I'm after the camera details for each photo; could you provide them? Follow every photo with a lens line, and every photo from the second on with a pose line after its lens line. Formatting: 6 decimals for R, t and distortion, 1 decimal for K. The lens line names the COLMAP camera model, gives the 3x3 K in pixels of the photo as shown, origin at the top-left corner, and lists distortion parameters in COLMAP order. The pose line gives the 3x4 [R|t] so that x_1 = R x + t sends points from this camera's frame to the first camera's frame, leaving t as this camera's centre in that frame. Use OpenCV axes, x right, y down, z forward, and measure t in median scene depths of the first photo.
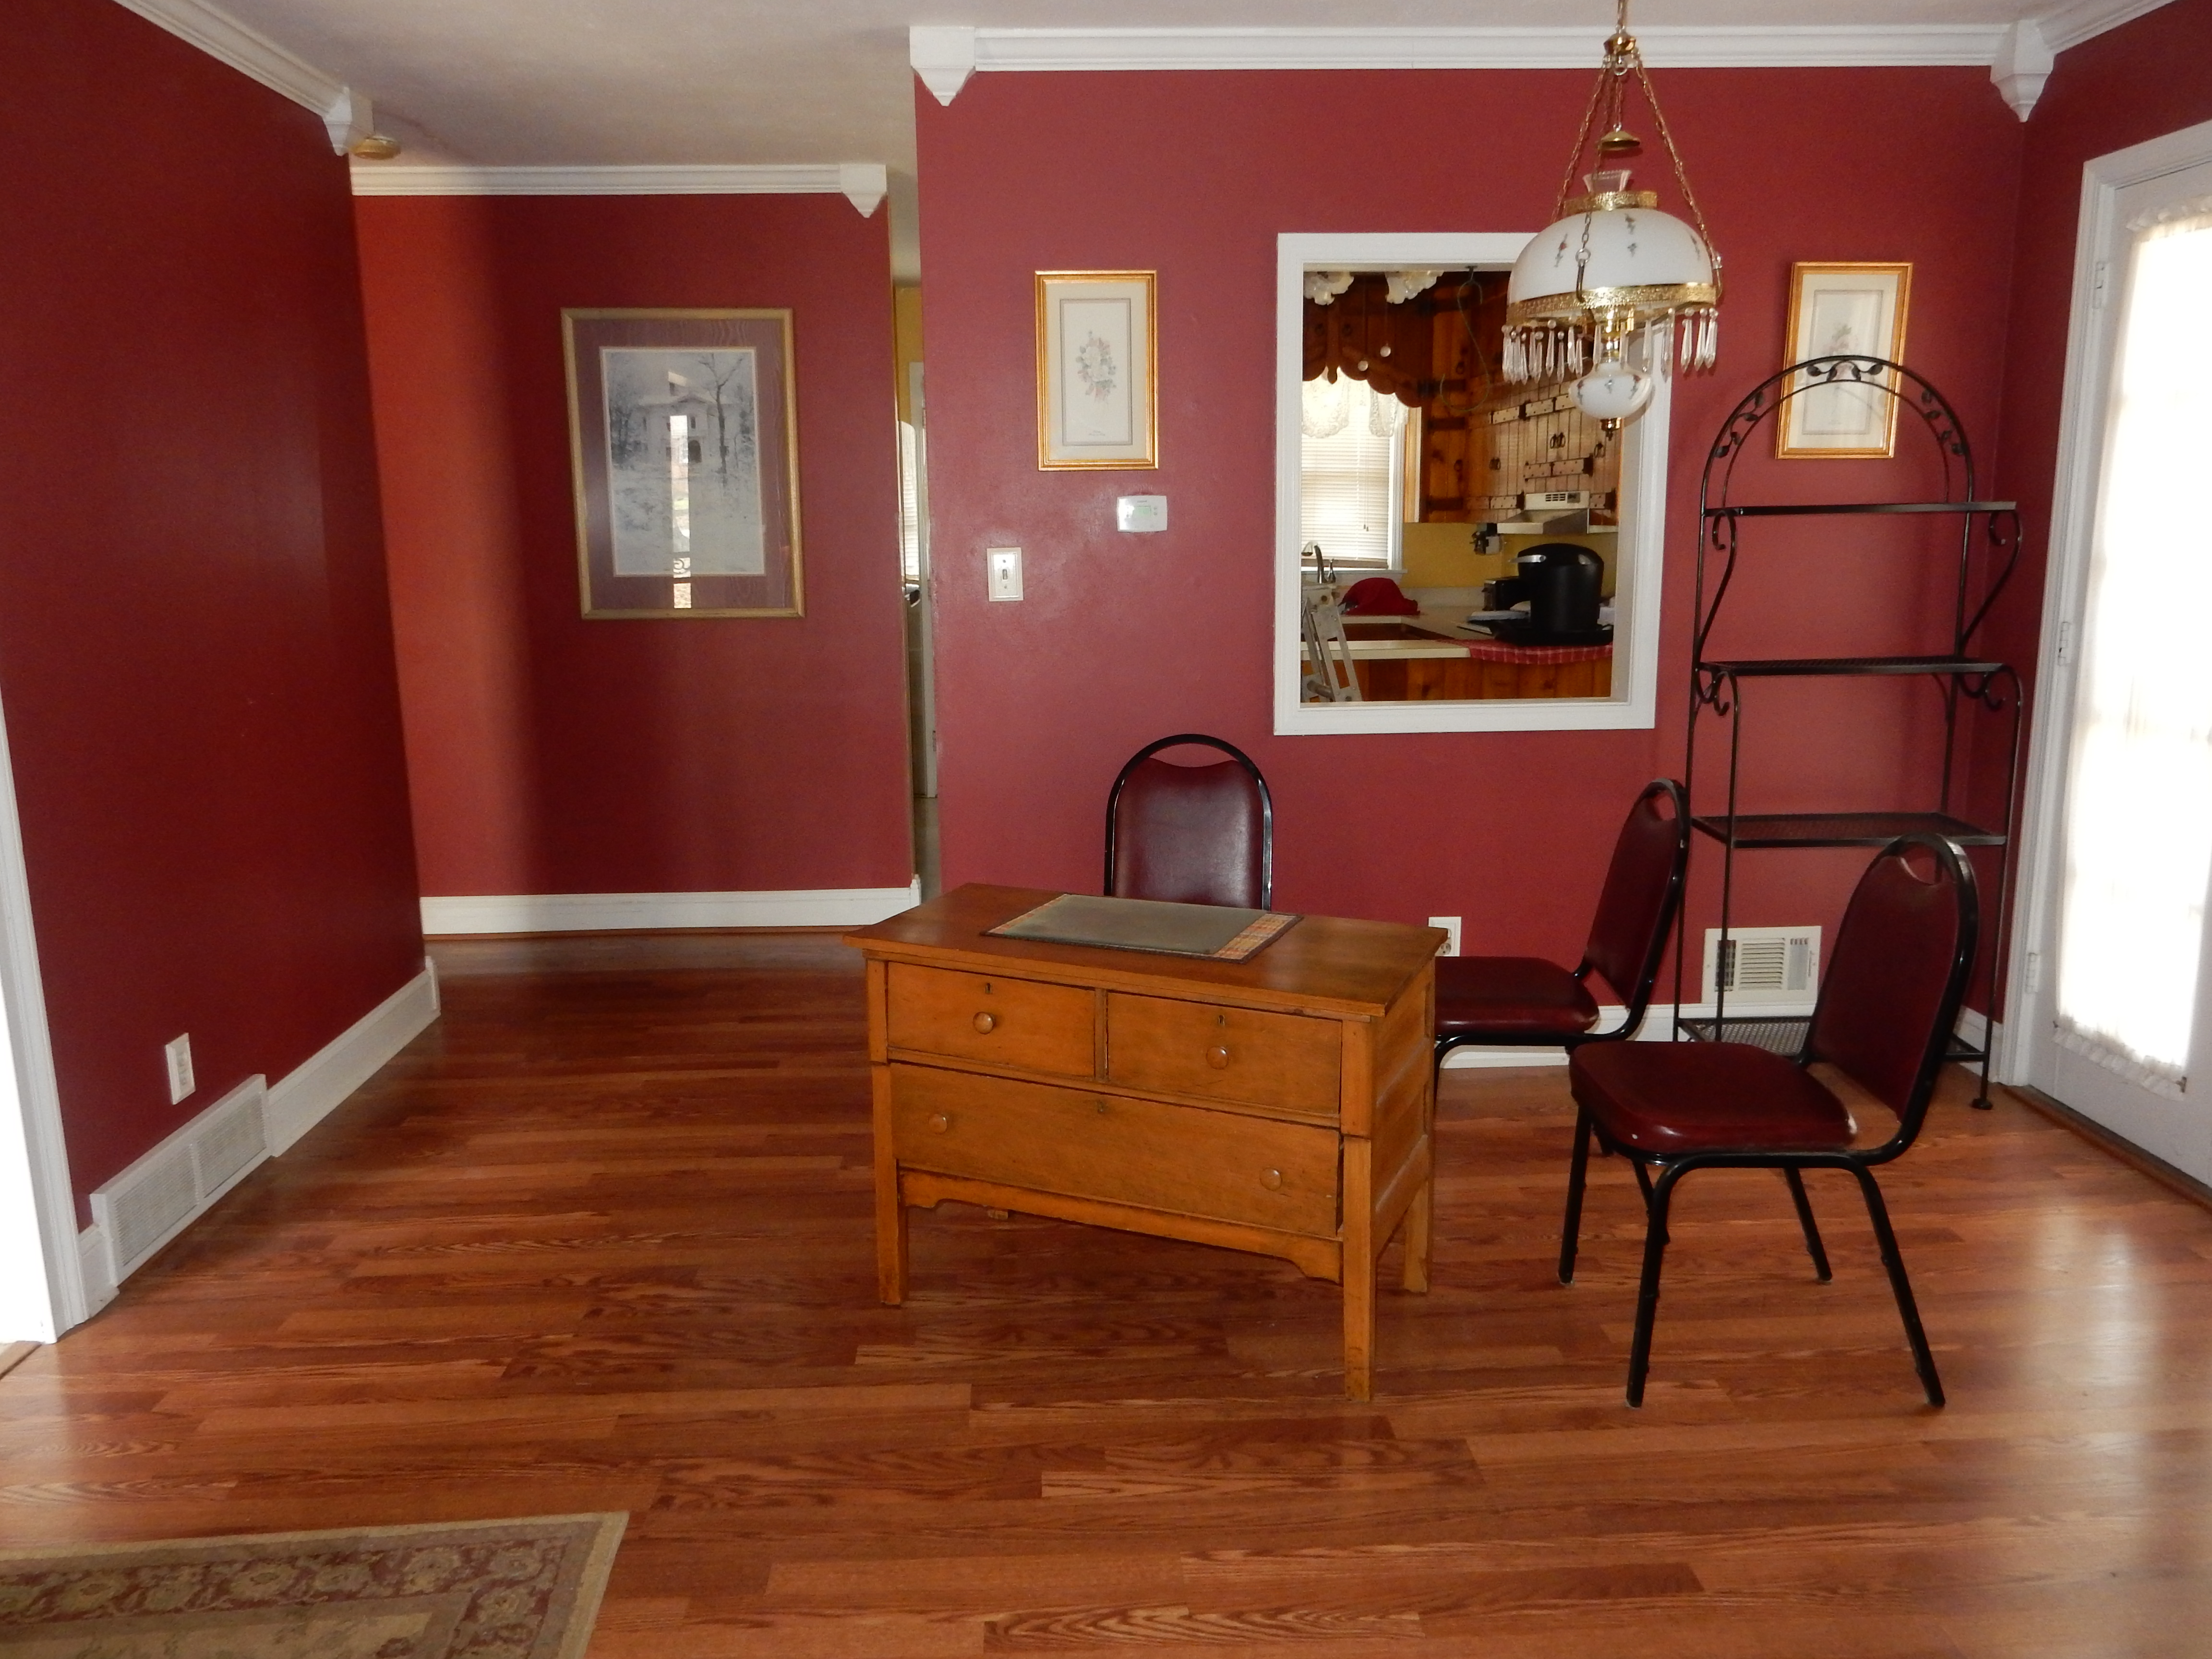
lens RADIAL K [[1630.5, 0, 1106.8], [0, 1630.5, 830.0], [0, 0, 1]] dist [-0.003013, 0.004196]
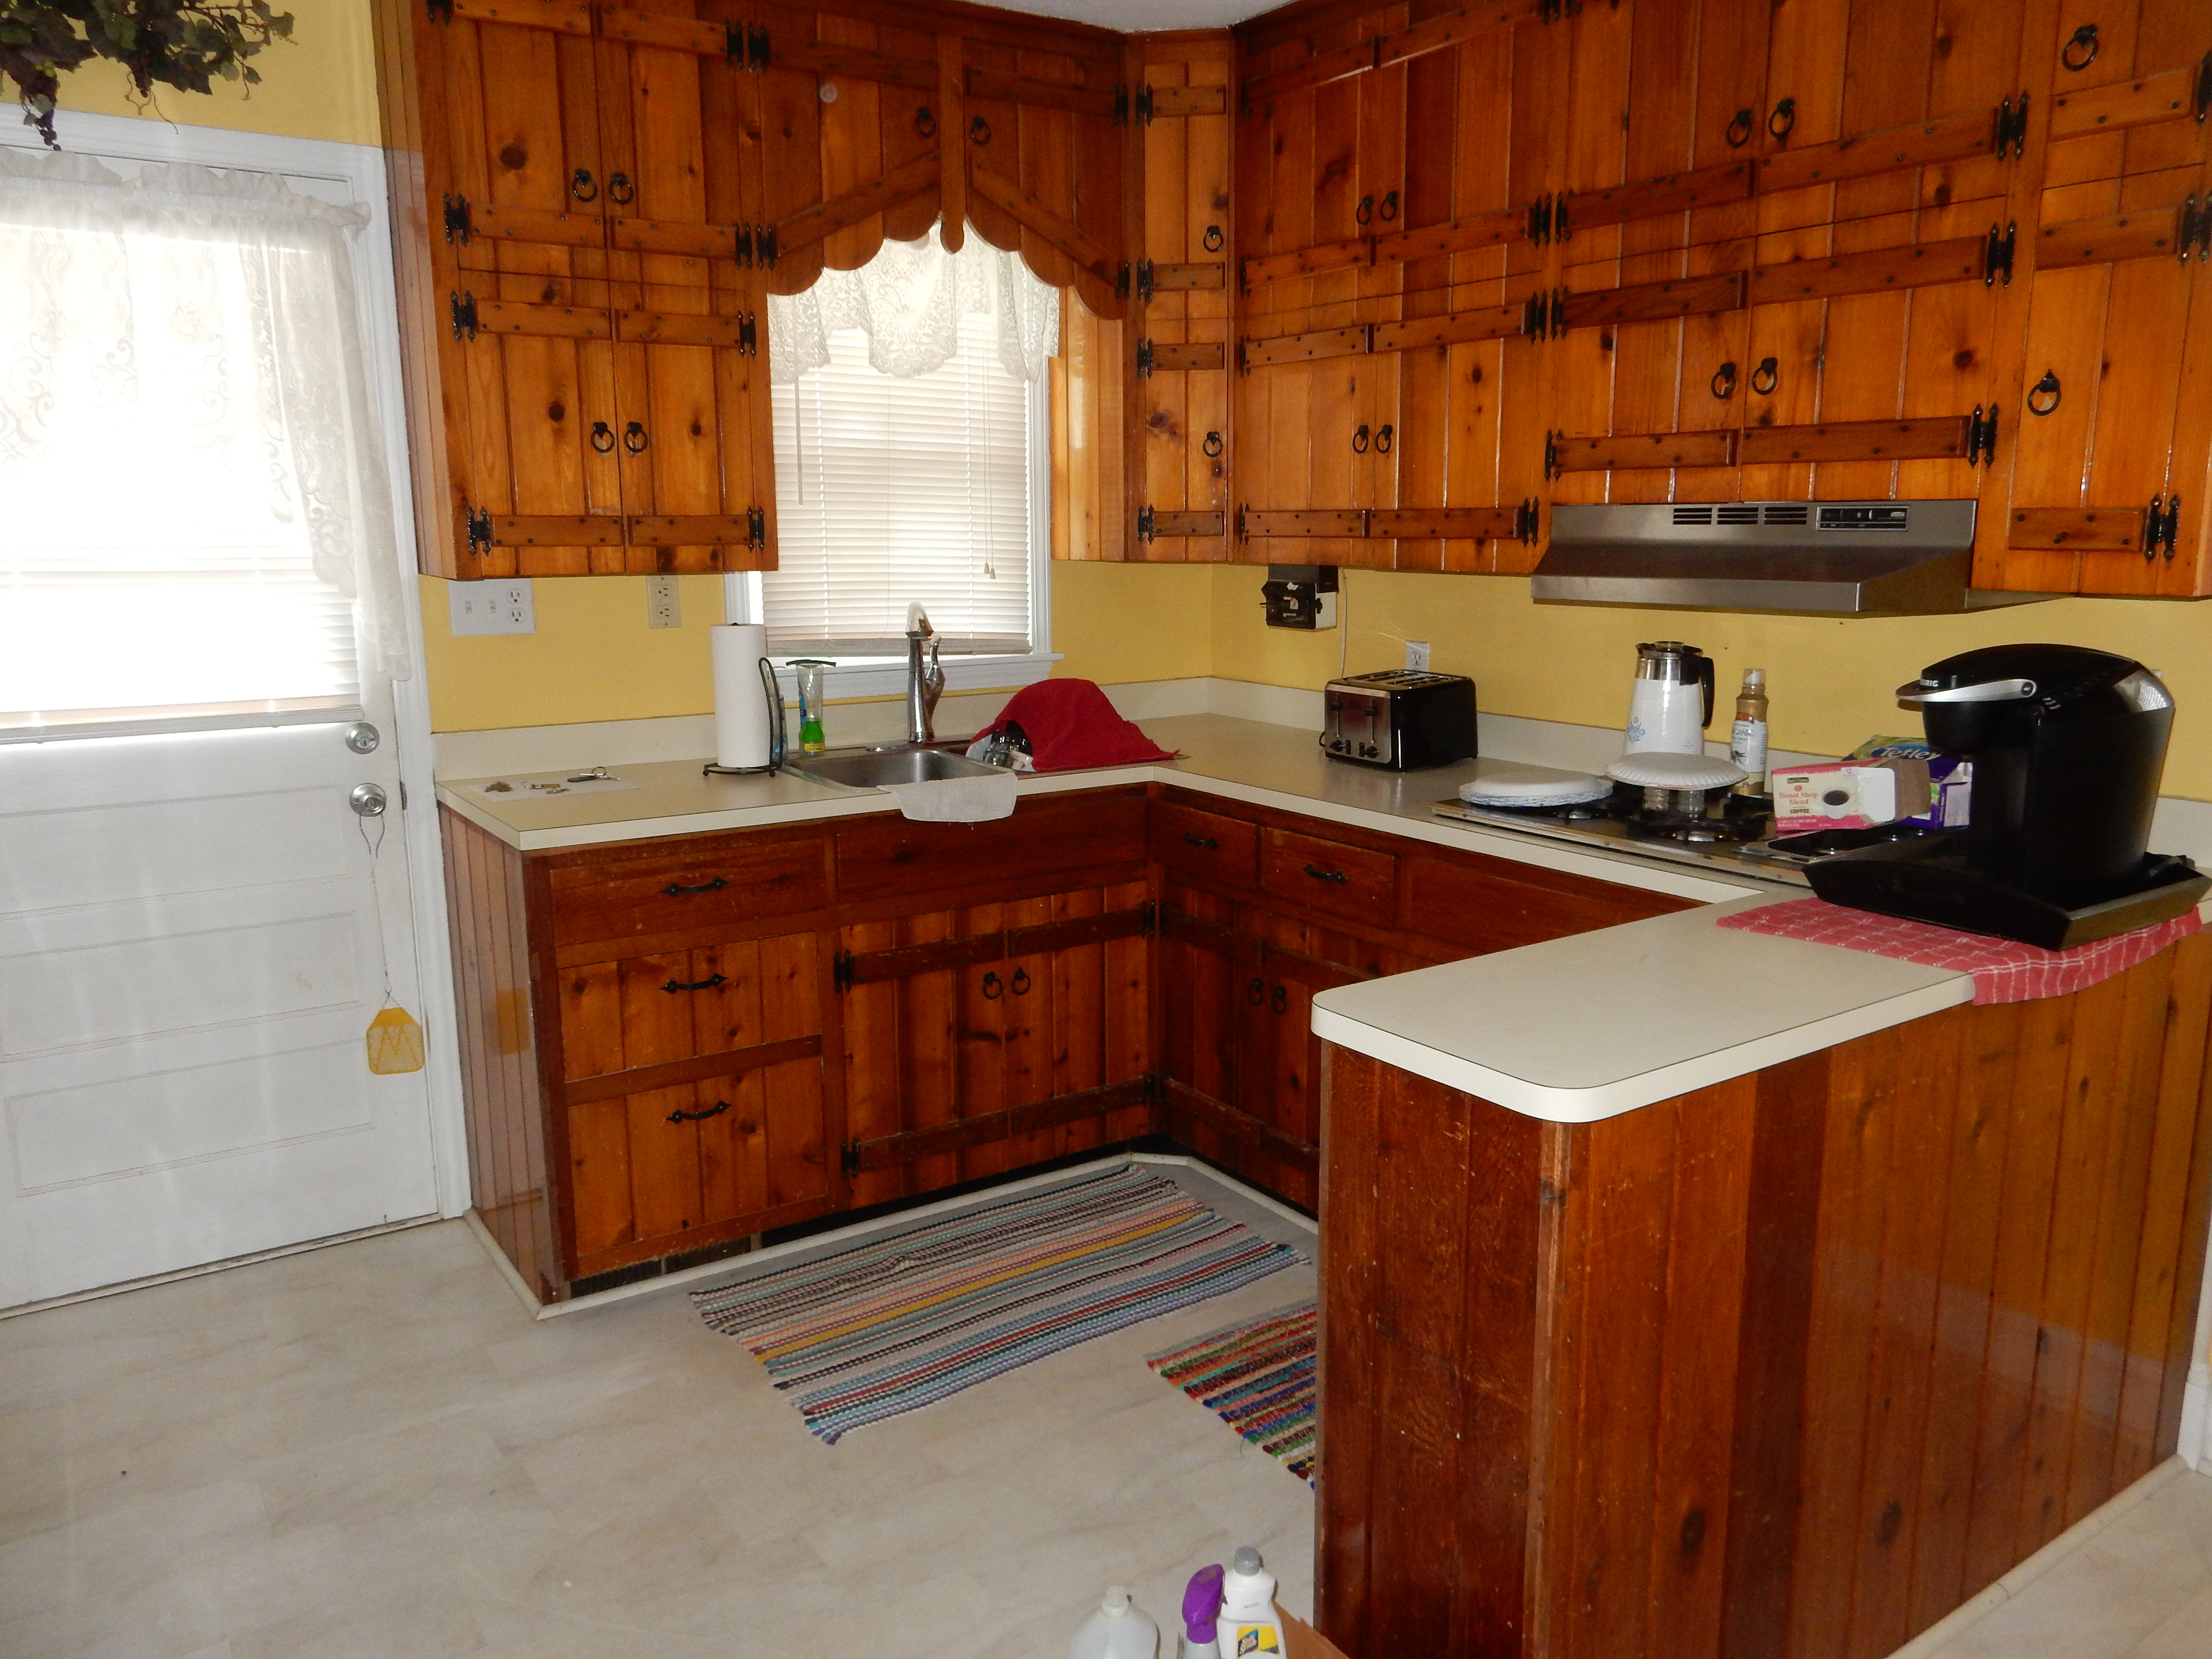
lens RADIAL K [[1630.5, 0, 1109.0], [0, 1630.5, 844.4], [0, 0, 1]] dist [-0.003013, 0.004196]
pose [[0.849428, -0.097808, 0.518560, -0.071871], [0.093842, 0.995008, 0.033955, -0.123762], [-0.519293, 0.019821, 0.854366, 0.599425]]
